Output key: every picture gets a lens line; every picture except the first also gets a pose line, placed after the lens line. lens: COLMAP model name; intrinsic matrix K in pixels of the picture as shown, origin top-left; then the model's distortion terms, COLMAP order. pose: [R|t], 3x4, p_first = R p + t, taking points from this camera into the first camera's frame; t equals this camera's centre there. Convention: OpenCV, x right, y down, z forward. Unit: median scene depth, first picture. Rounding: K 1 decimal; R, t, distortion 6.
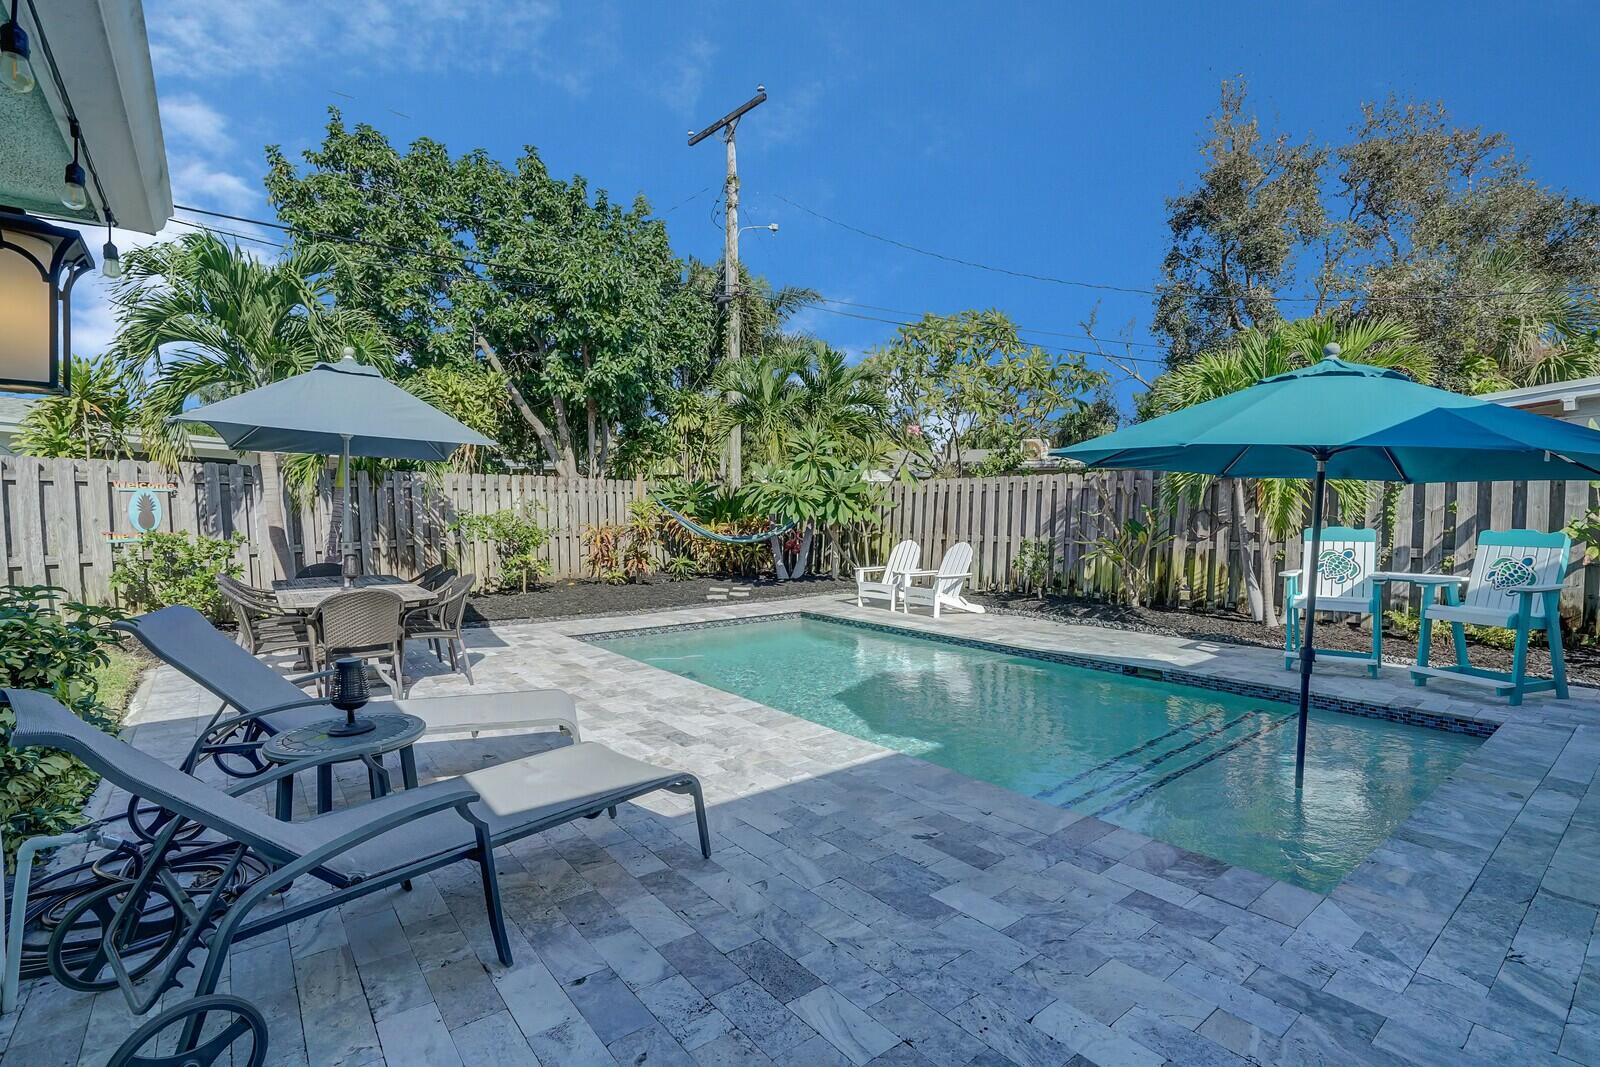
lens RADIAL K [[735.7, 0, 798.8], [0, 735.7, 539.4], [0, 0, 1]] dist [-0.063287, 0.024425]
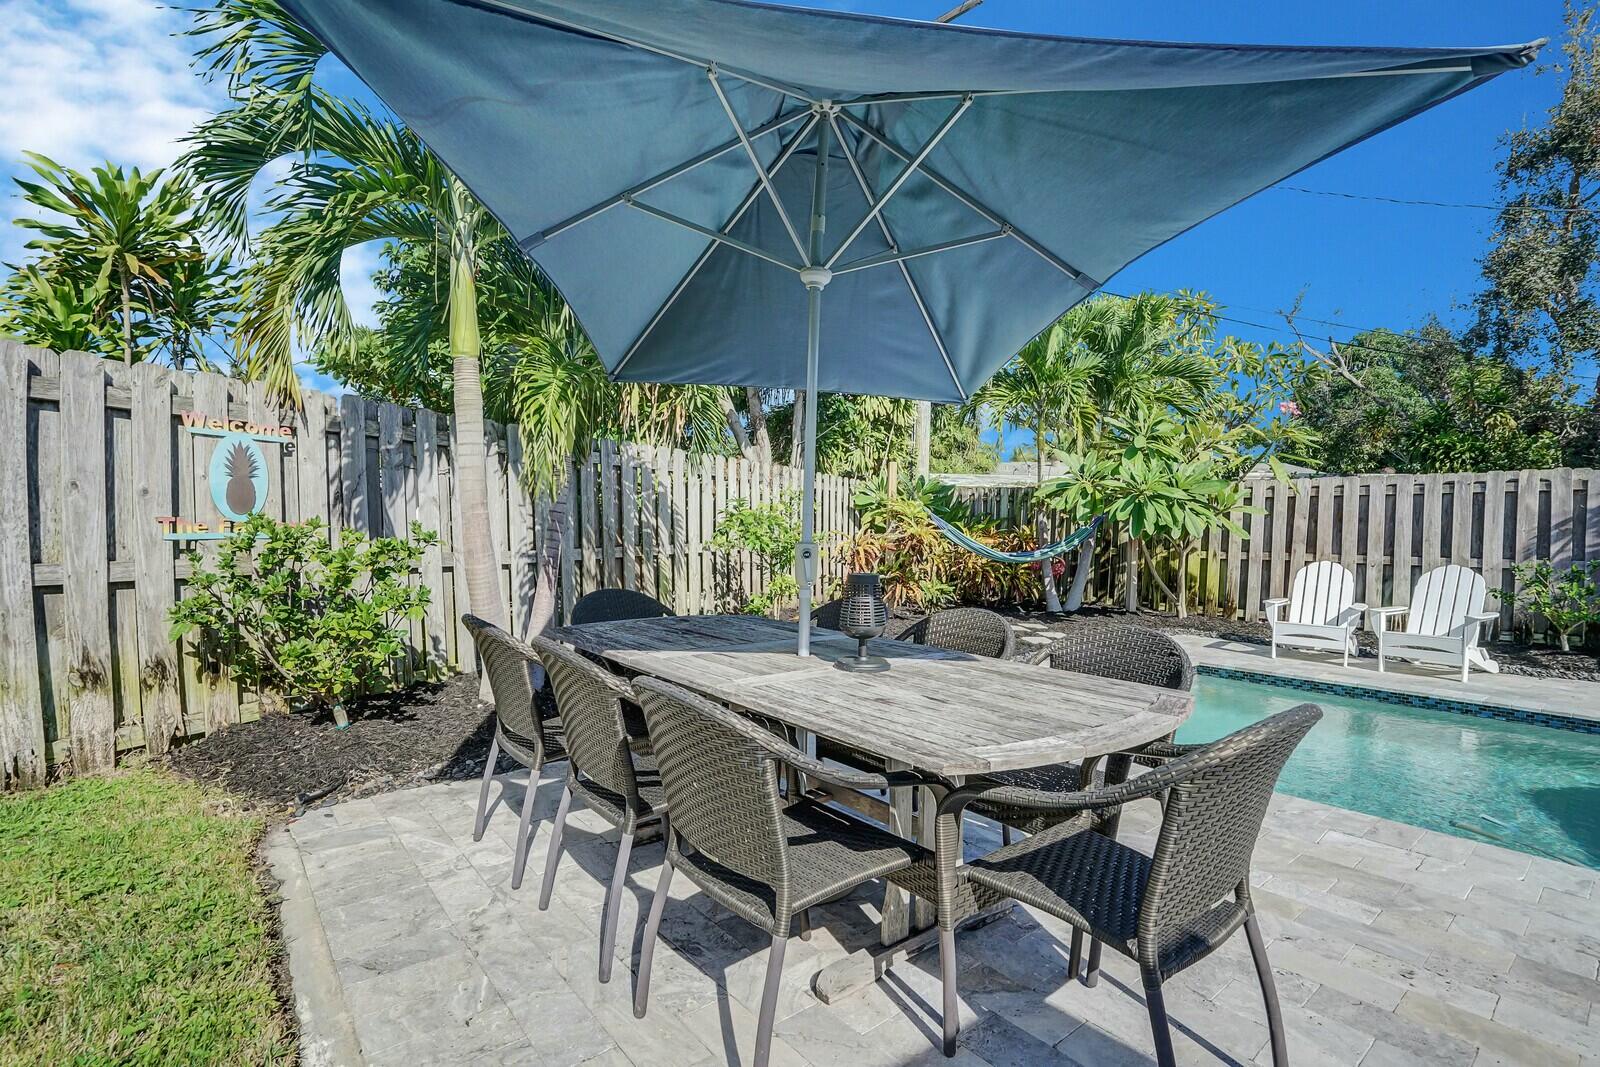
lens RADIAL K [[735.7, 0, 798.8], [0, 735.7, 539.4], [0, 0, 1]] dist [-0.063287, 0.024425]
pose [[0.999813, 0.016791, 0.009606, -0.529059], [-0.016526, 0.999498, -0.027012, 0.010032], [-0.010055, 0.026849, 0.999589, 0.492860]]
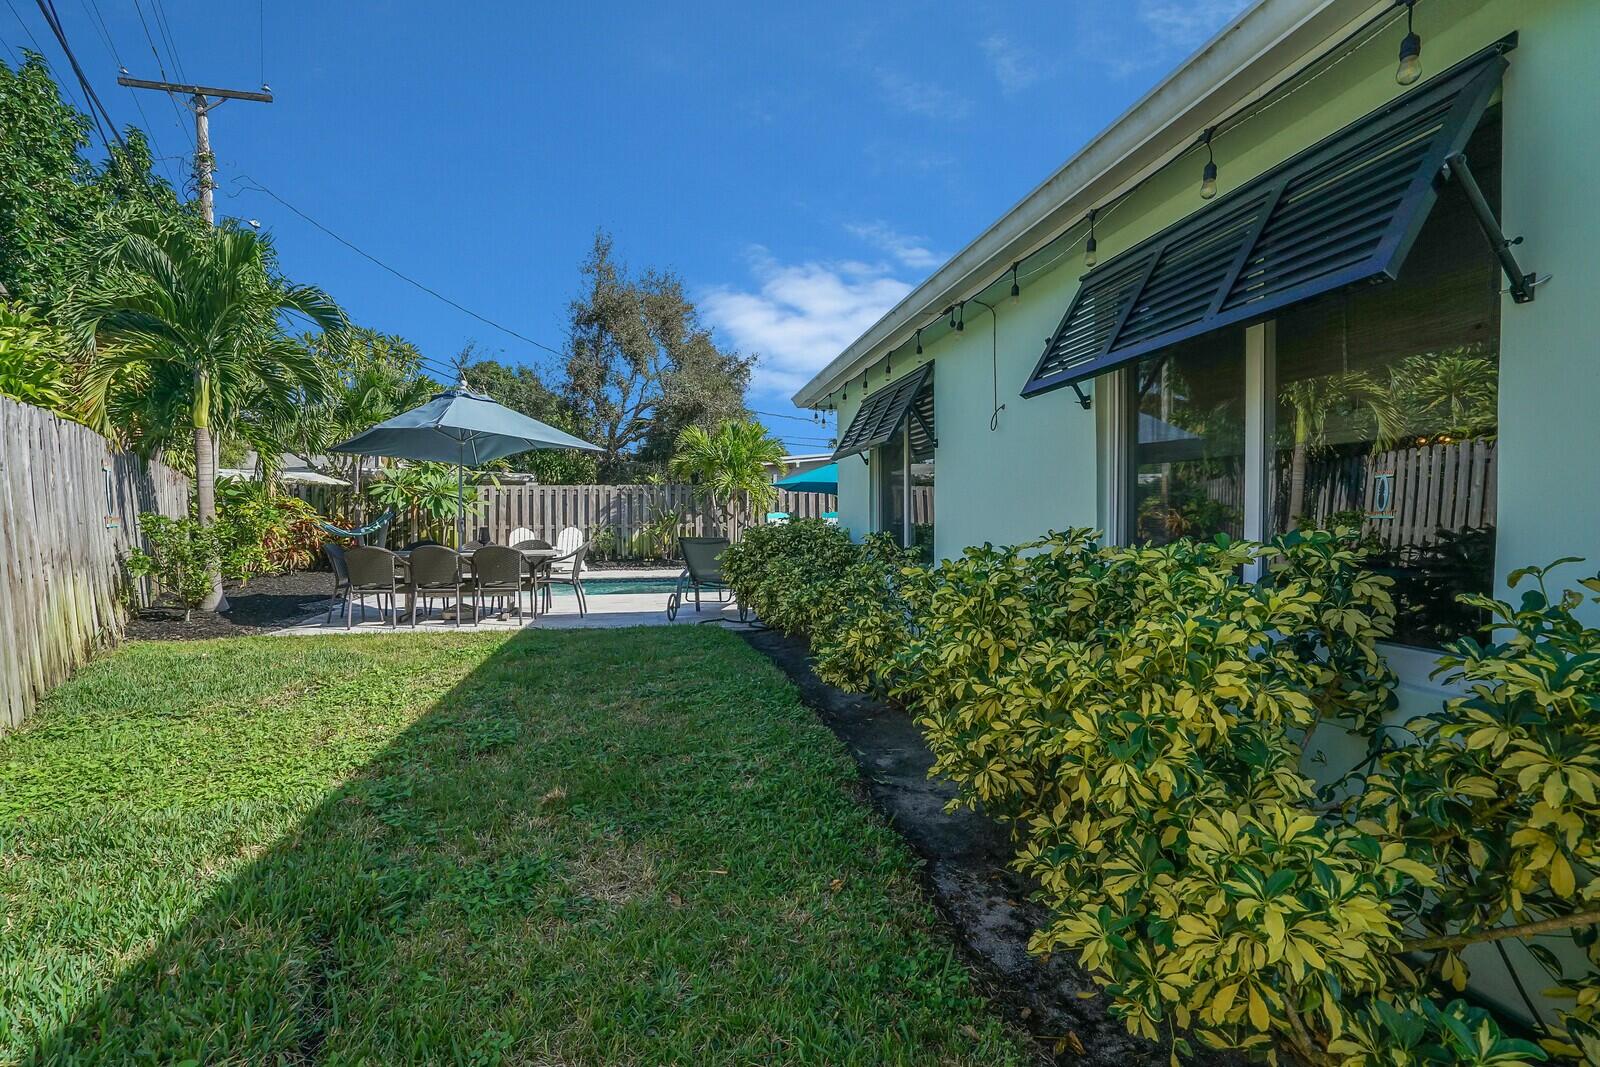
lens RADIAL K [[735.7, 0, 798.8], [0, 735.7, 539.4], [0, 0, 1]] dist [-0.063287, 0.024425]
pose [[0.448173, -0.035335, 0.893248, -1.319231], [0.039812, 0.999016, 0.019544, 0.023737], [-0.893060, 0.026803, 0.449139, -0.185270]]
